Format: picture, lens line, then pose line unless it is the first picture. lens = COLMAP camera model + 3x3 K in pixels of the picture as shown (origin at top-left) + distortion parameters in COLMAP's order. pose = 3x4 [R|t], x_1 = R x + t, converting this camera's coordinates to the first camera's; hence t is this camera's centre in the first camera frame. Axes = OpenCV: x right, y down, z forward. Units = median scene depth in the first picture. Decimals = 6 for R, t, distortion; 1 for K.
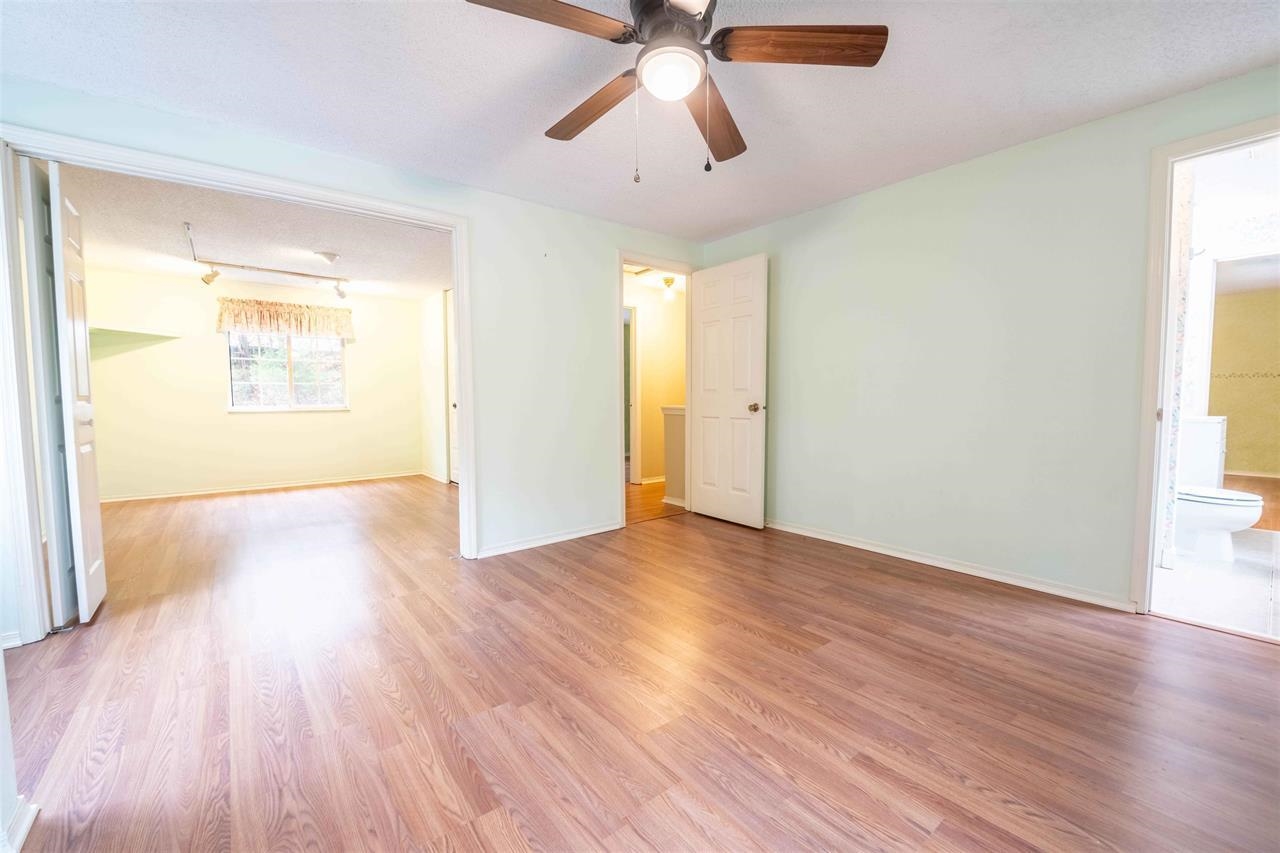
lens RADIAL K [[520.9, 0, 628.3], [0, 520.9, 430.3], [0, 0, 1]] dist [0.000210, 0.000068]
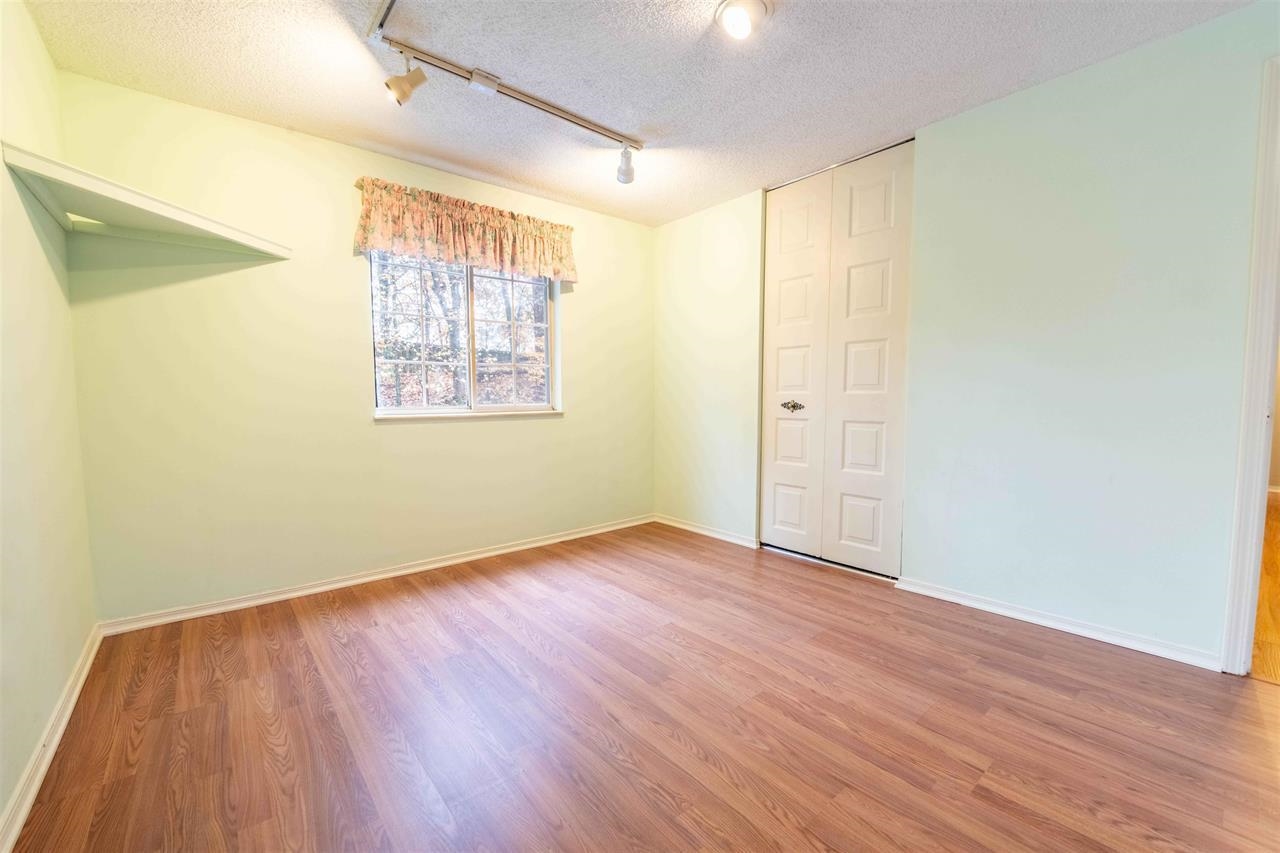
lens RADIAL K [[508.4, 0, 641.2], [0, 508.4, 435.9], [0, 0, 1]] dist [-0.058388, 0.018238]
pose [[0.997744, -0.000621, 0.067135, -0.526731], [-0.000469, 0.999868, 0.016222, -0.026651], [-0.067136, -0.016217, 0.997612, 0.494940]]
